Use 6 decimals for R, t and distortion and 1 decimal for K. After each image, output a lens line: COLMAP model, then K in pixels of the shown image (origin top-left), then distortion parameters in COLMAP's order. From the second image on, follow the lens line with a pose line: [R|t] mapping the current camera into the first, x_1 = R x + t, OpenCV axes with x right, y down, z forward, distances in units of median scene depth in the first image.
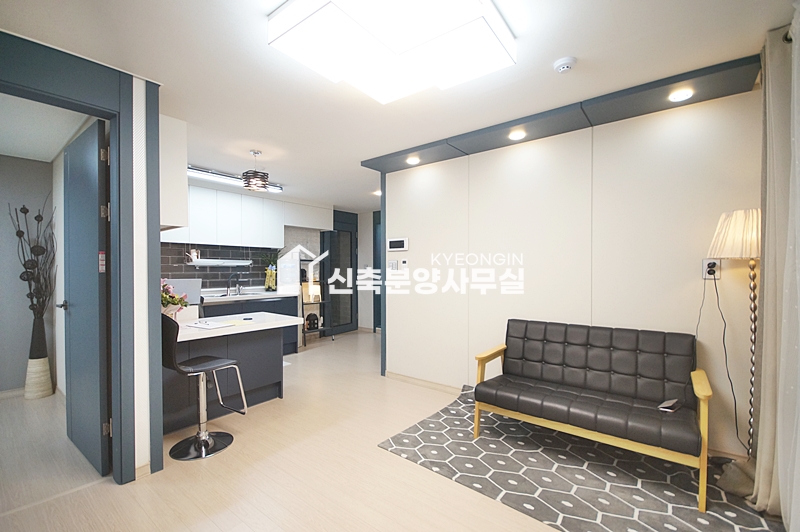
lens RADIAL K [[350.1, 0, 389.2], [0, 350.1, 270.4], [0, 0, 1]] dist [-0.001857, -0.000304]
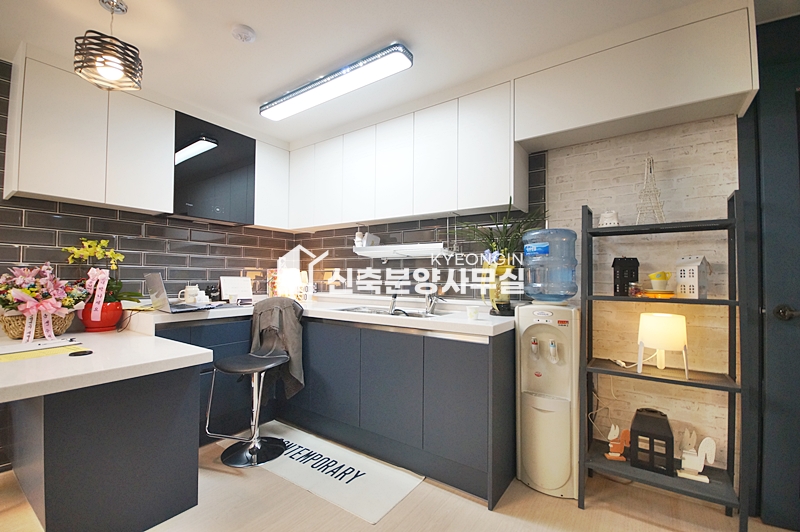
lens RADIAL K [[350.1, 0, 389.2], [0, 350.1, 270.4], [0, 0, 1]] dist [-0.001857, -0.000304]
pose [[0.051044, -0.014913, -0.998585, 0.079086], [-0.014179, 0.999777, -0.015655, 0.017972], [0.998596, 0.014958, 0.050821, 1.032107]]
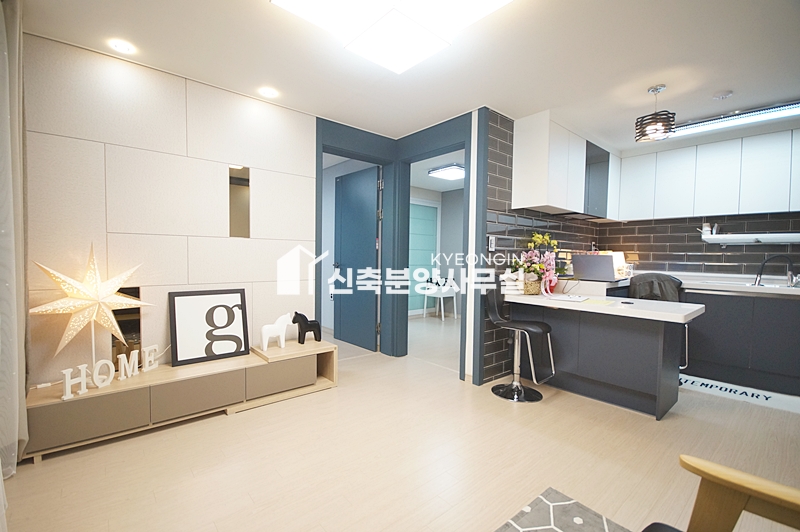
lens RADIAL K [[350.1, 0, 389.2], [0, 350.1, 270.4], [0, 0, 1]] dist [-0.001857, -0.000304]
pose [[-0.198081, 0.032523, -0.979646, 0.374563], [-0.020348, 0.999098, 0.037283, 0.033069], [0.979975, 0.027319, -0.197240, 0.449255]]
